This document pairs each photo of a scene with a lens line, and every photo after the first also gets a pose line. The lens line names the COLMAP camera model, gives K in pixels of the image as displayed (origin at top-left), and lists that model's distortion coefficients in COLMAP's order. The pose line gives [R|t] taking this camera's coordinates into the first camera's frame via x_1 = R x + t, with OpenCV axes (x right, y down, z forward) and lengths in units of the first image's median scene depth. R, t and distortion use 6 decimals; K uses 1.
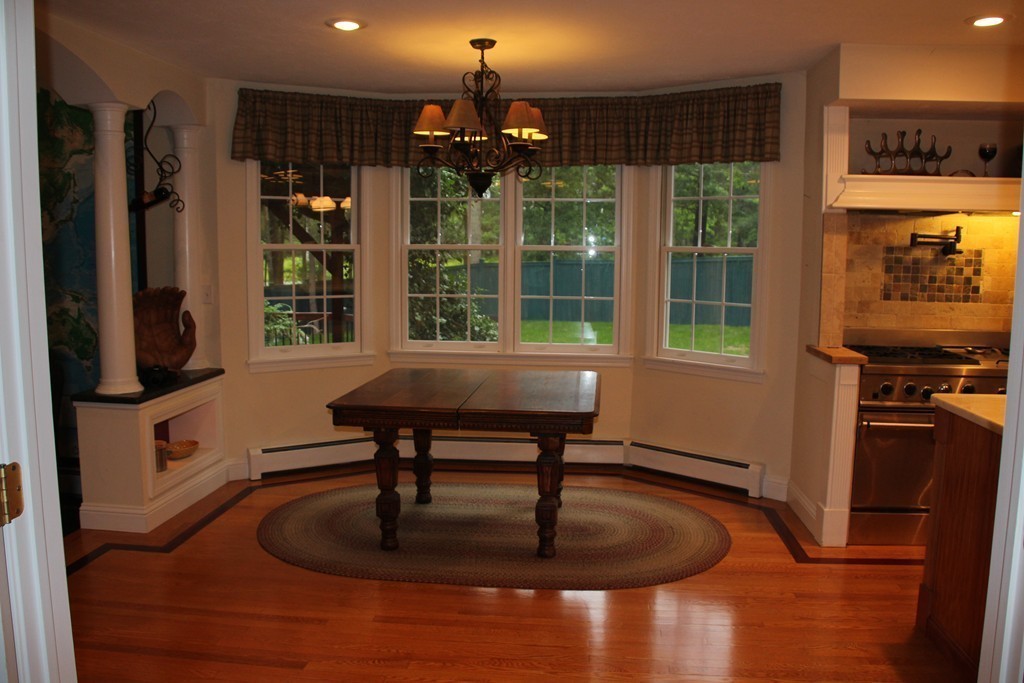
lens RADIAL K [[846.4, 0, 512.0], [0, 846.4, 341.5], [0, 0, 1]] dist [-0.120240, 0.002228]
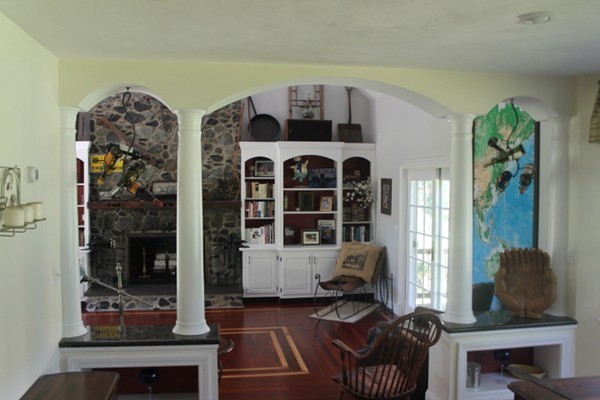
lens RADIAL K [[512.9, 0, 300.0], [0, 512.9, 200.0], [0, 0, 1]] dist [-0.147573, 0.148421]
pose [[0.266858, 0.026856, -0.963362, 0.214522], [-0.117112, 0.993107, -0.004756, -0.087552], [0.956594, 0.114090, 0.268164, 0.425044]]
